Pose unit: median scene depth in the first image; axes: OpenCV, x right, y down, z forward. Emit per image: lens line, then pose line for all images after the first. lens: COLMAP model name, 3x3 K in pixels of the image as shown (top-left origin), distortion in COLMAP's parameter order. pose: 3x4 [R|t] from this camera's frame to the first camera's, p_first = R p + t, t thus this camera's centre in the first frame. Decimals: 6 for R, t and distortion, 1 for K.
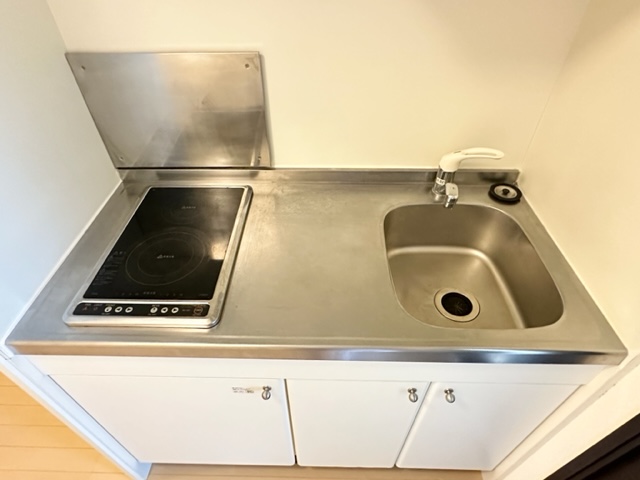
lens RADIAL K [[366.5, 0, 320.0], [0, 366.5, 240.0], [0, 0, 1]] dist [-0.002465, -0.000011]
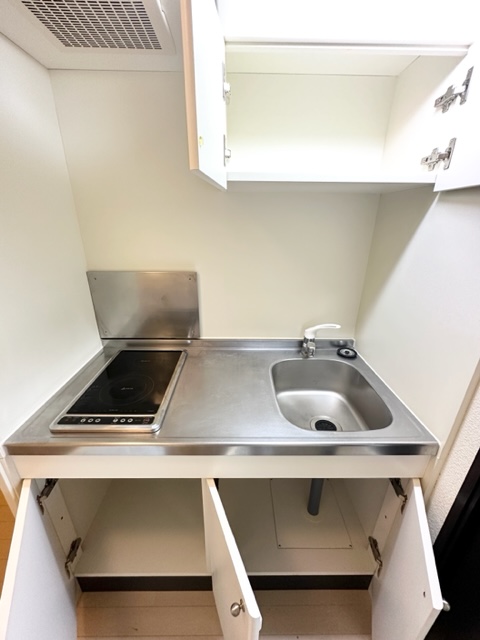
lens RADIAL K [[258.2, 0, 240.0], [0, 258.2, 320.0], [0, 0, 1]] dist [0.001042, 0.000150]
pose [[0.999403, 0.004703, 0.034224, 0.001411], [0.008264, 0.929379, -0.369035, 0.161666], [-0.033542, 0.369098, 0.928785, -0.088168]]
